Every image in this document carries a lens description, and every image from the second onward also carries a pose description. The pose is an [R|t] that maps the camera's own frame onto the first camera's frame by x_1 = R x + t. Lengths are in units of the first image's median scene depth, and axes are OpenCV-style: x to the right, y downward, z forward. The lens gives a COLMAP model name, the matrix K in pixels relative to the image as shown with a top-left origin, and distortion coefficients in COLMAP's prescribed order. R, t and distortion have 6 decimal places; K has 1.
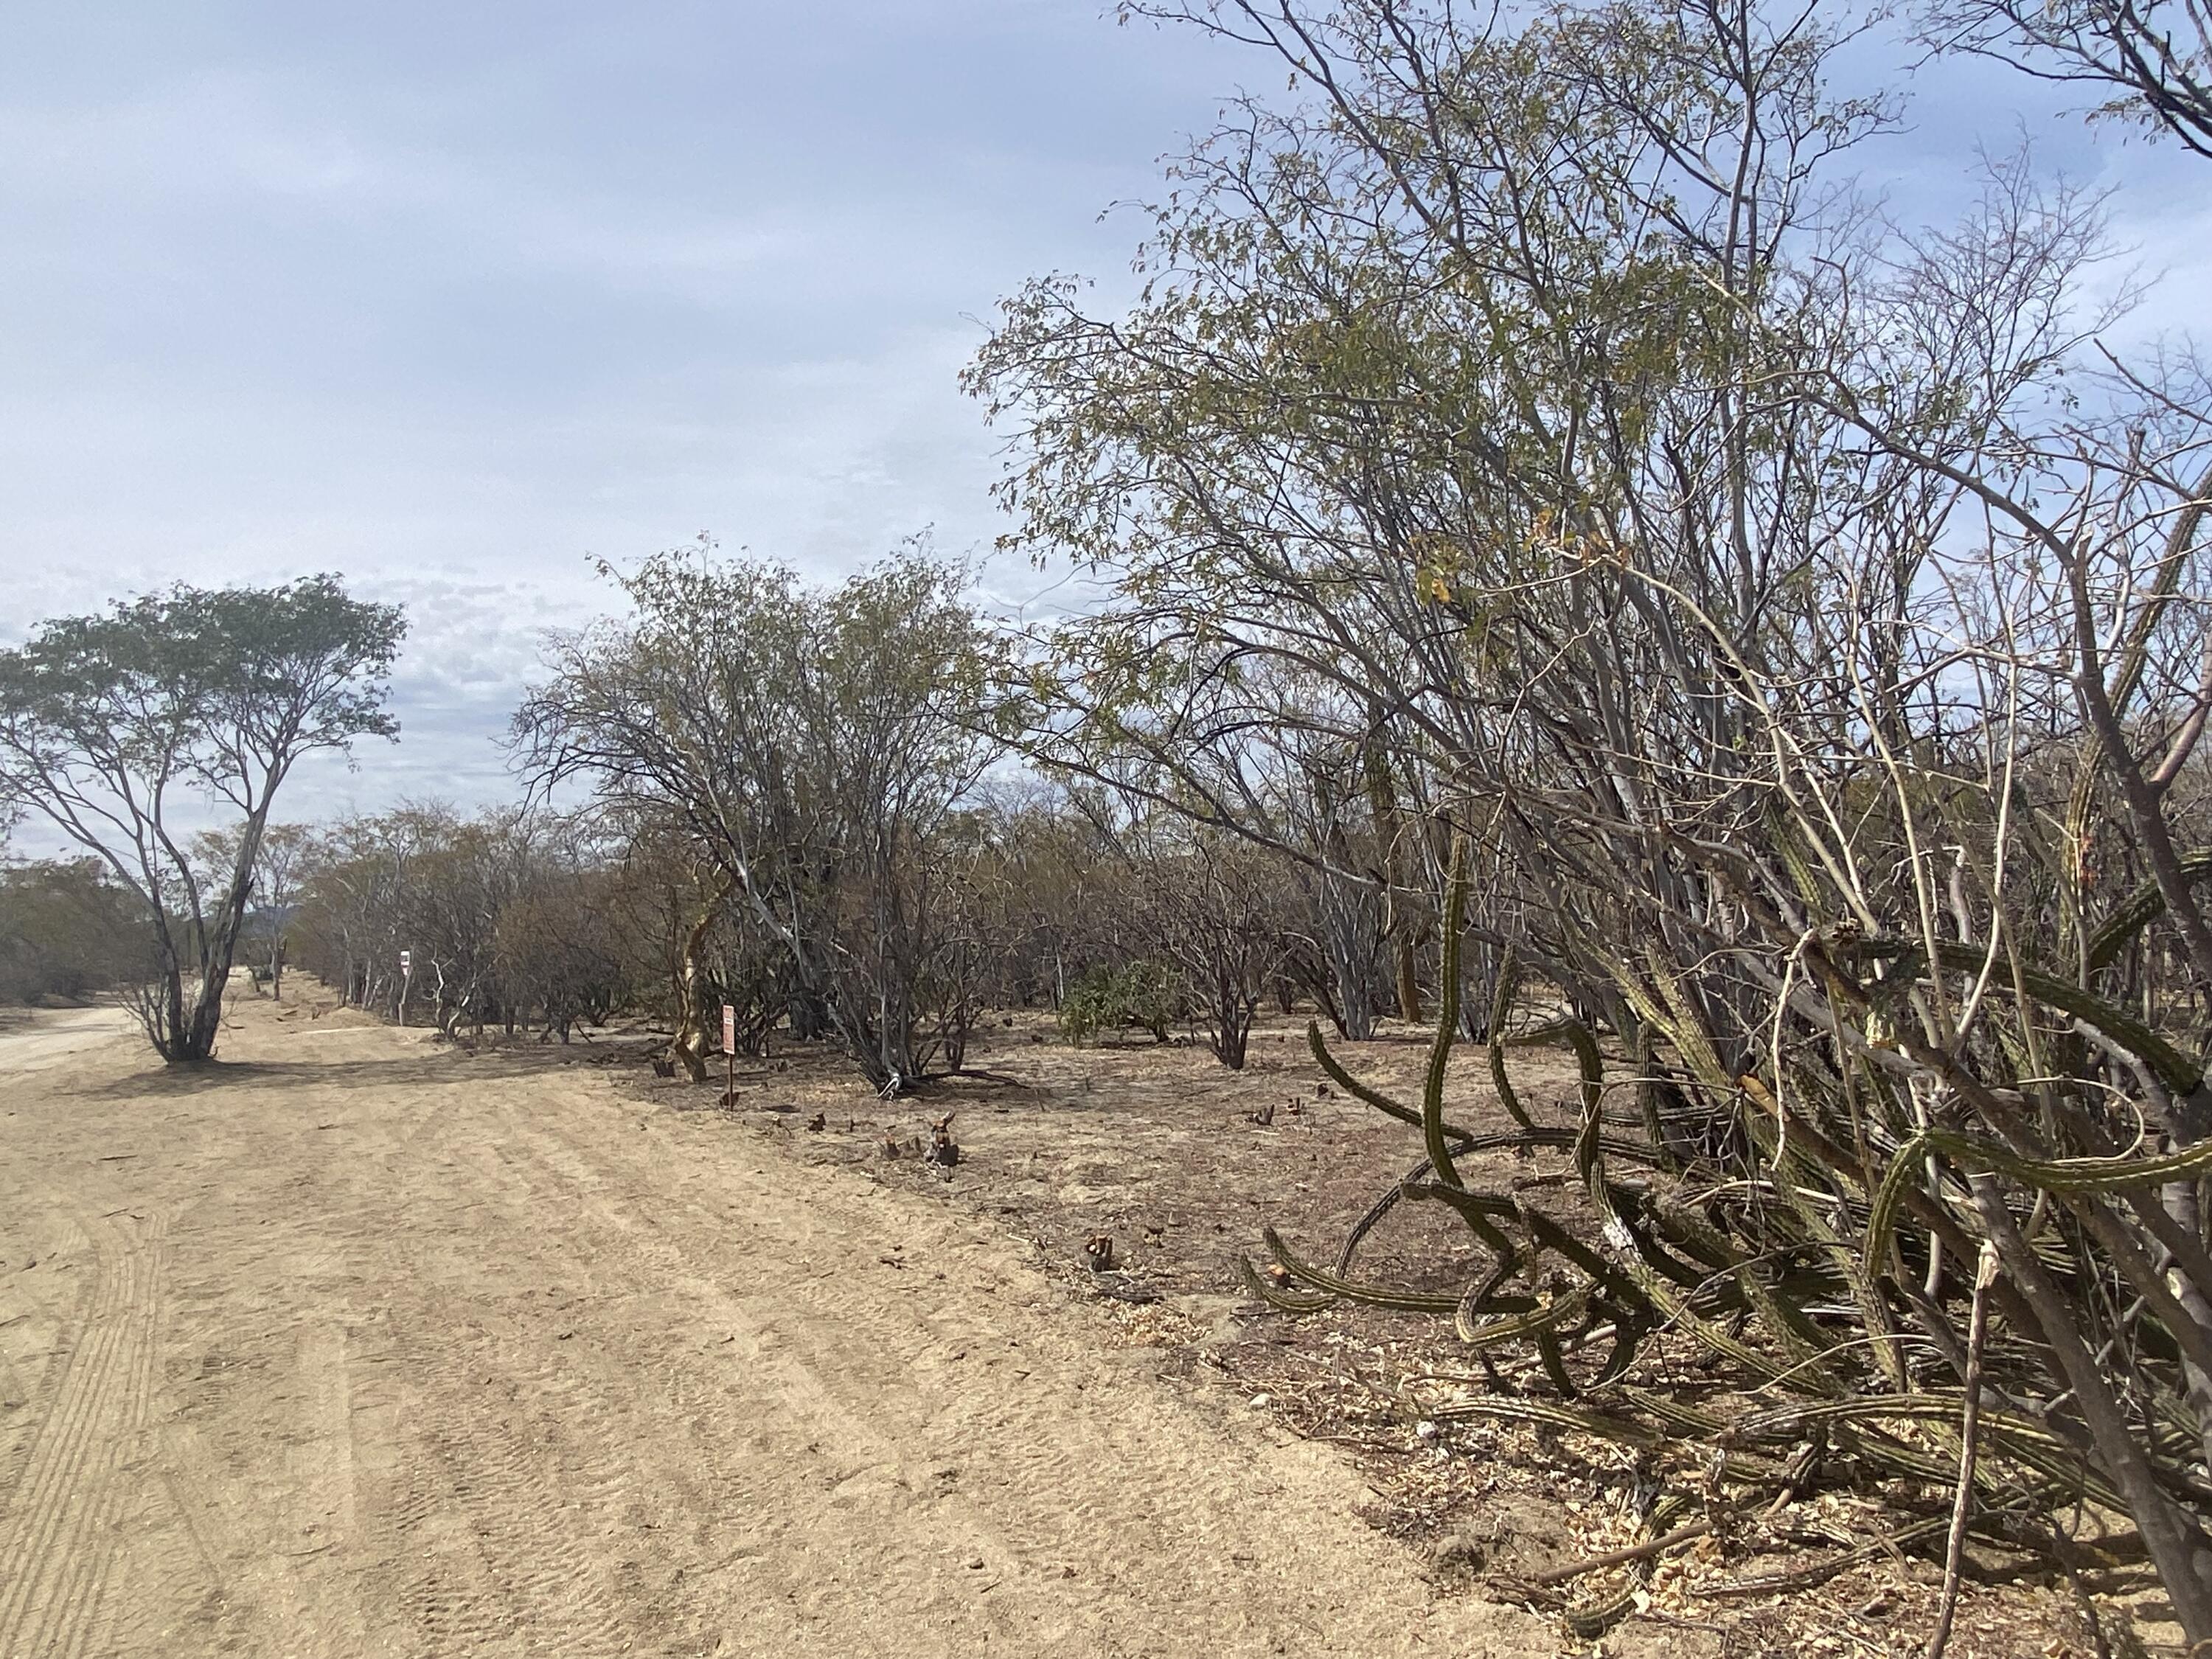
lens RADIAL K [[1475.9, 0, 1109.5], [0, 1475.9, 829.8], [0, 0, 1]] dist [0.005176, -0.000444]
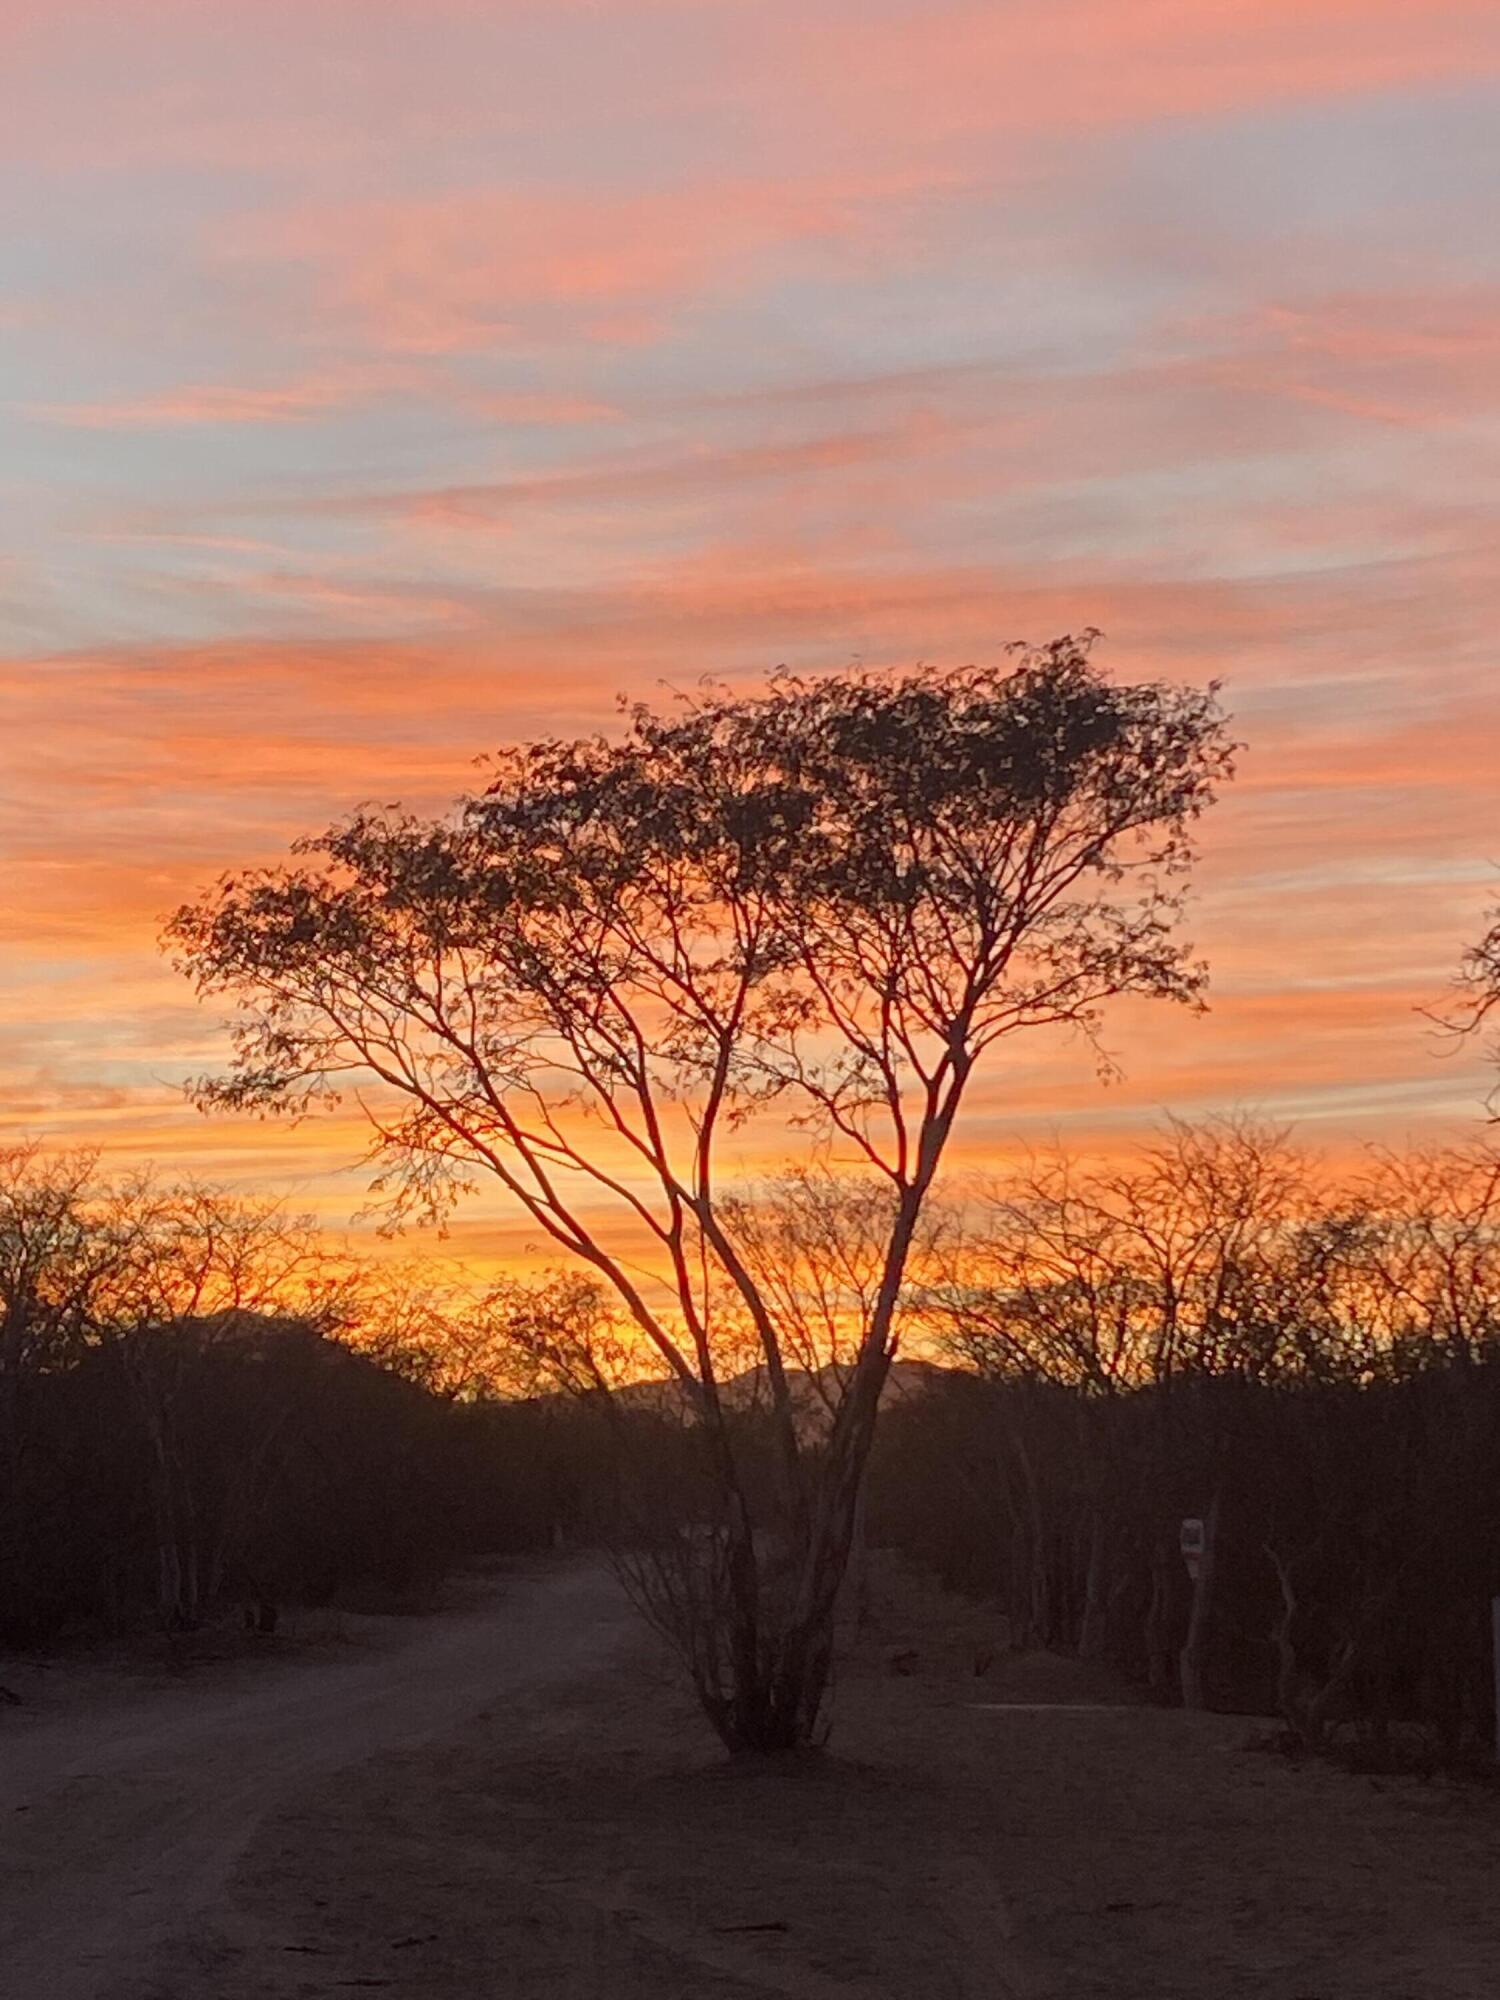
lens RADIAL K [[4755.6, 0, 751.0], [0, 4755.6, 1001.6], [0, 0, 1]] dist [-0.028993, 0.000000]
pose [[0.867392, -0.005952, -0.497590, 0.070859], [-0.010494, 0.999487, -0.030248, -0.022583], [0.497515, 0.031459, 0.866885, -0.221488]]
